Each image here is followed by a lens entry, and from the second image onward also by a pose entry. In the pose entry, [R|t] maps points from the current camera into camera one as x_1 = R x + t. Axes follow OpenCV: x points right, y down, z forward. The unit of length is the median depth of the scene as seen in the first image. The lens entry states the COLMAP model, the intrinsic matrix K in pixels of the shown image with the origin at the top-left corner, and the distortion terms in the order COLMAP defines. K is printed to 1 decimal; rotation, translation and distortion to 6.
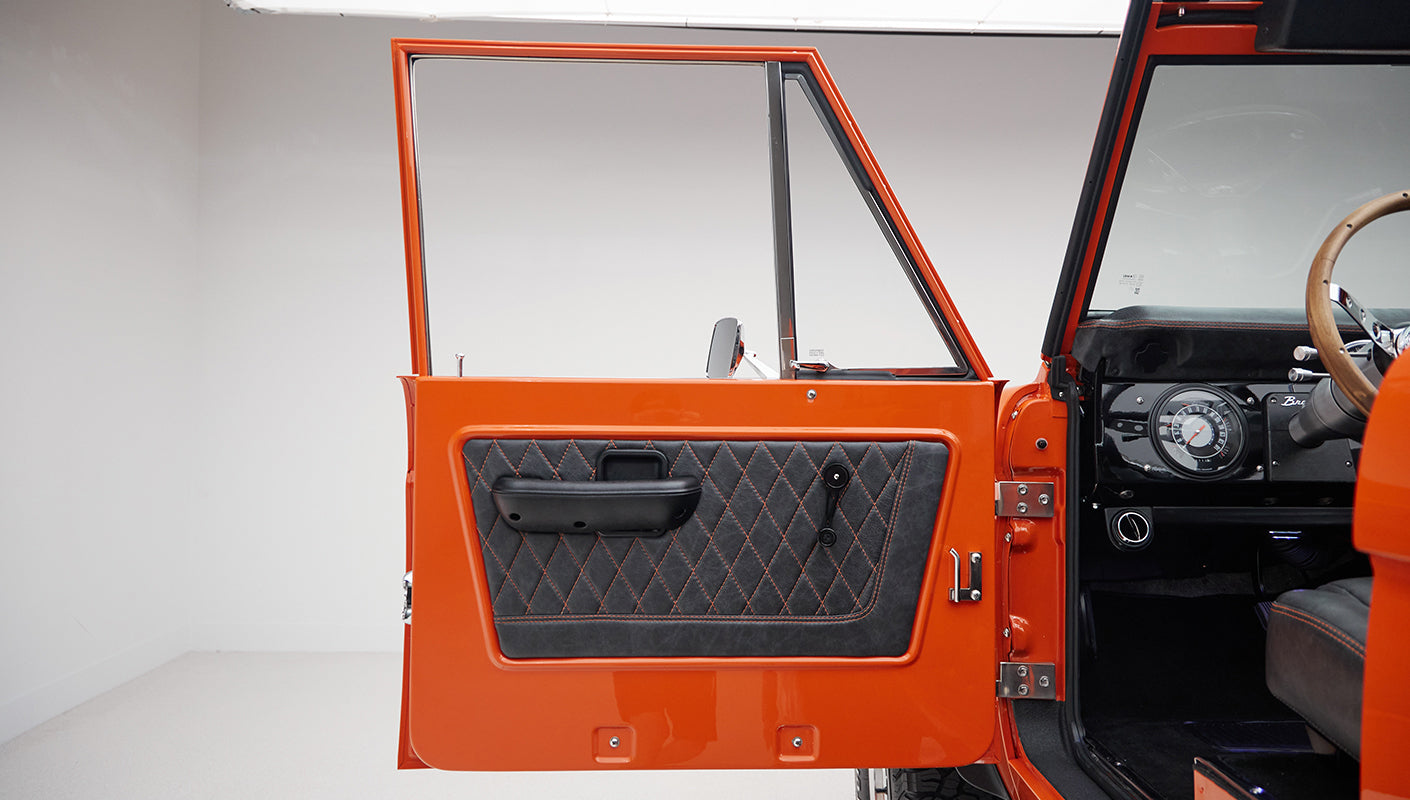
lens RADIAL K [[993.1, 0, 728.1], [0, 993.1, 396.0], [0, 0, 1]] dist [0.007103, 0.000749]
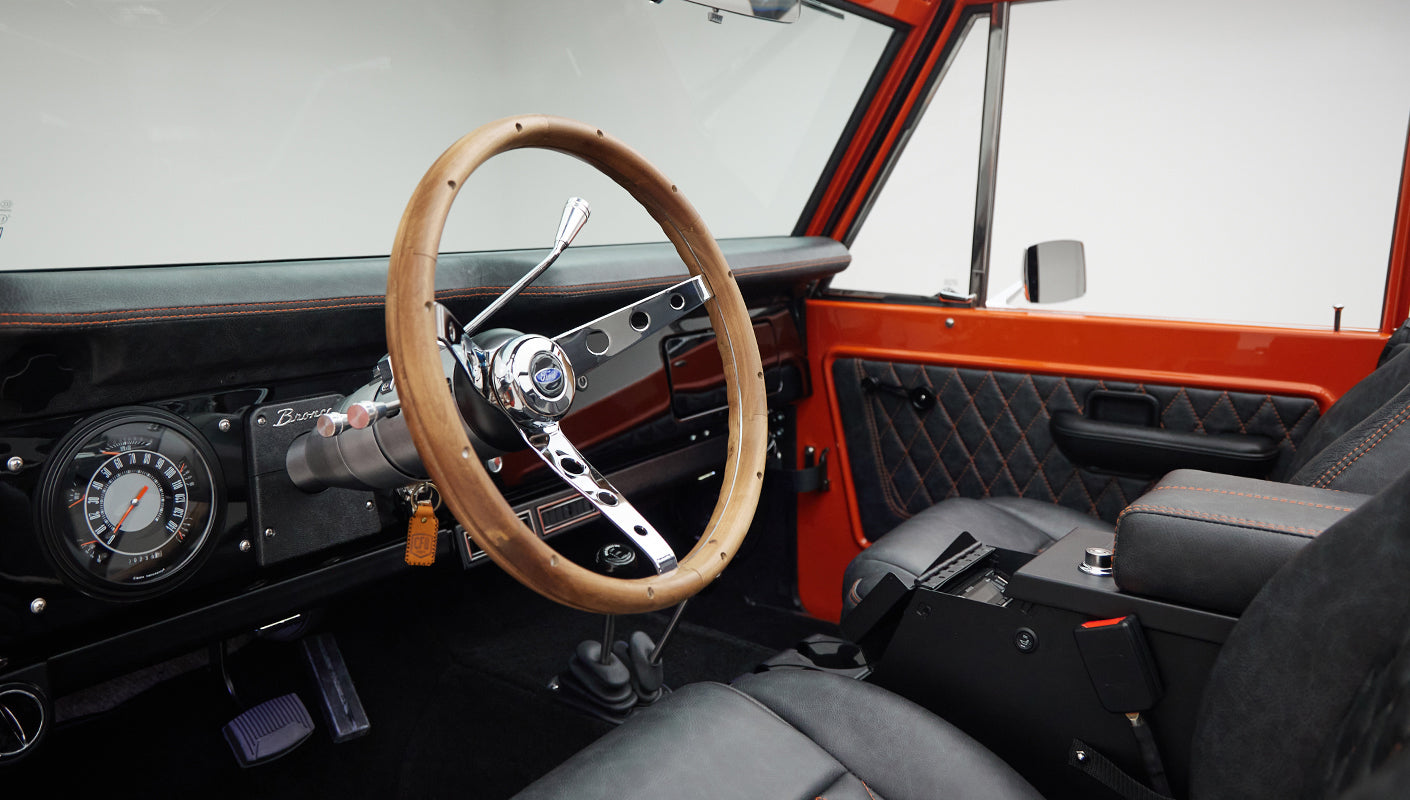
lens RADIAL K [[1081.9, 0, 677.5], [0, 1081.9, 310.5], [0, 0, 1]] dist [0.005508, -0.005926]
pose [[0.565492, -0.074746, 0.821360, 0.174358], [-0.022989, 0.994069, 0.106290, -0.131187], [-0.824434, -0.078988, 0.560420, 0.455623]]
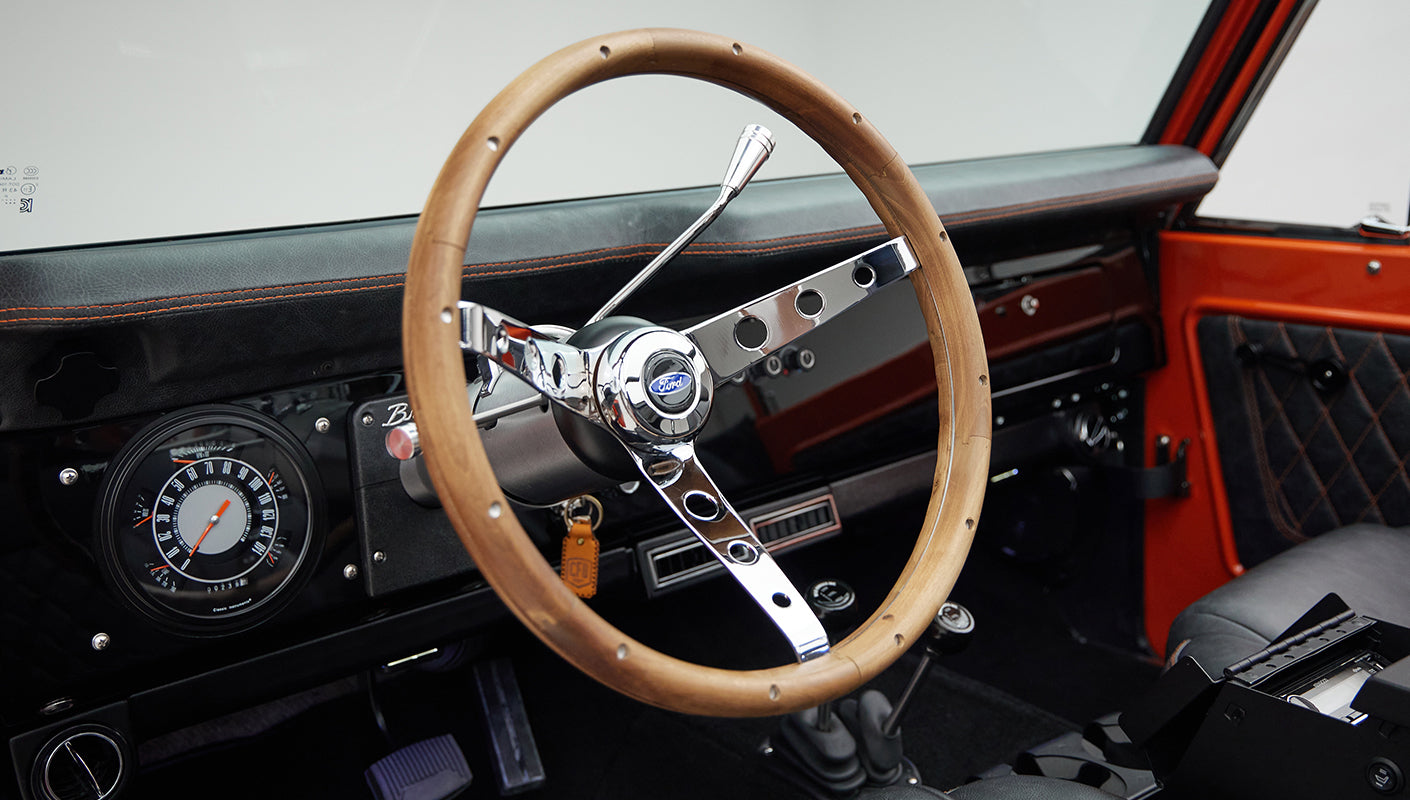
lens RADIAL K [[1369.7, 0, 696.2], [0, 1369.7, 363.8], [0, 0, 1]] dist [0.012984, 0.000000]
pose [[0.759997, -0.151626, 0.631993, 0.263614], [0.019825, 0.977361, 0.210646, -0.153409], [-0.649625, -0.147561, 0.745797, 0.425579]]
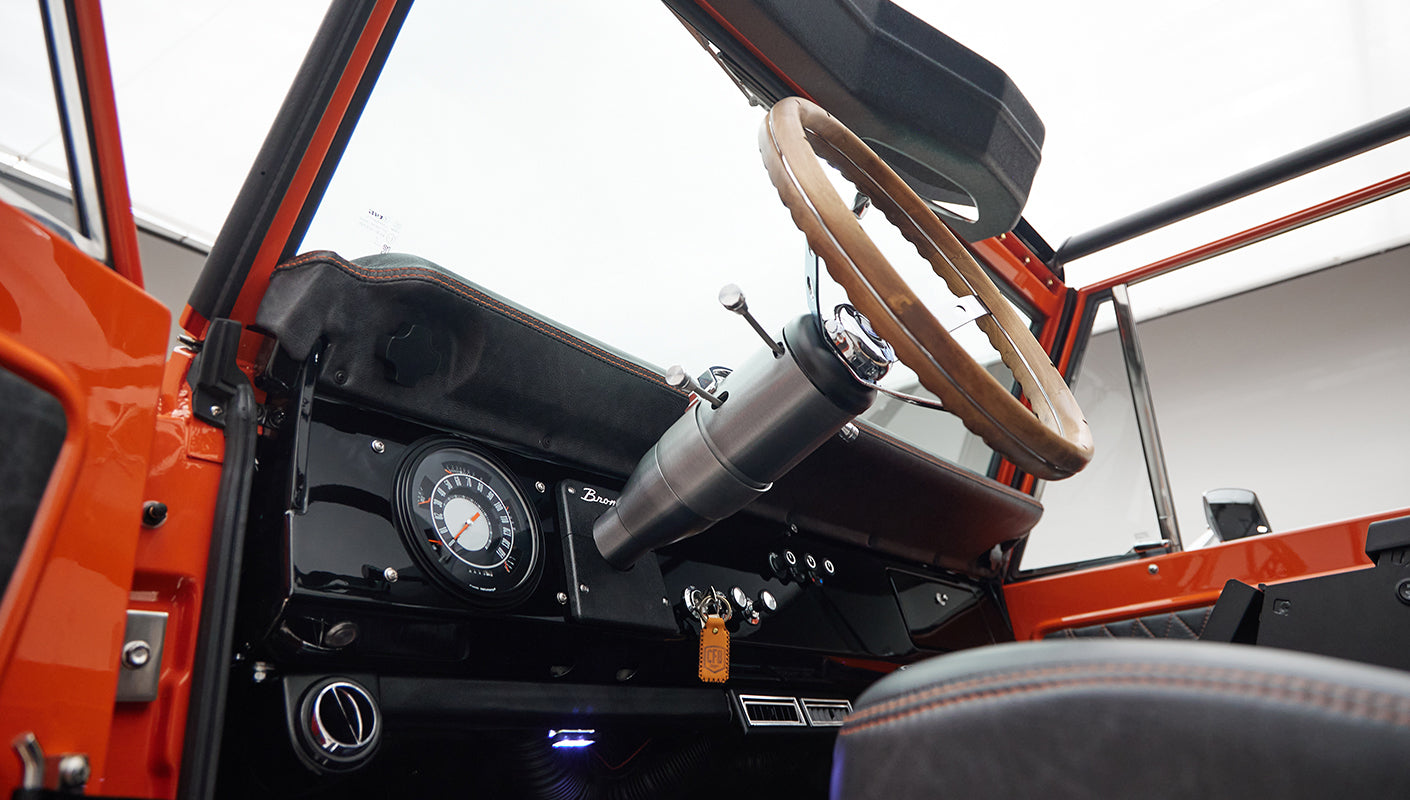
lens RADIAL K [[993.1, 0, 712.2], [0, 993.1, 364.4], [0, 0, 1]] dist [0.007103, 0.000749]
pose [[0.608895, 0.268315, 0.746494, 0.135277], [0.065916, 0.920689, -0.384692, 0.170135], [-0.790507, 0.283442, 0.542917, 0.589766]]
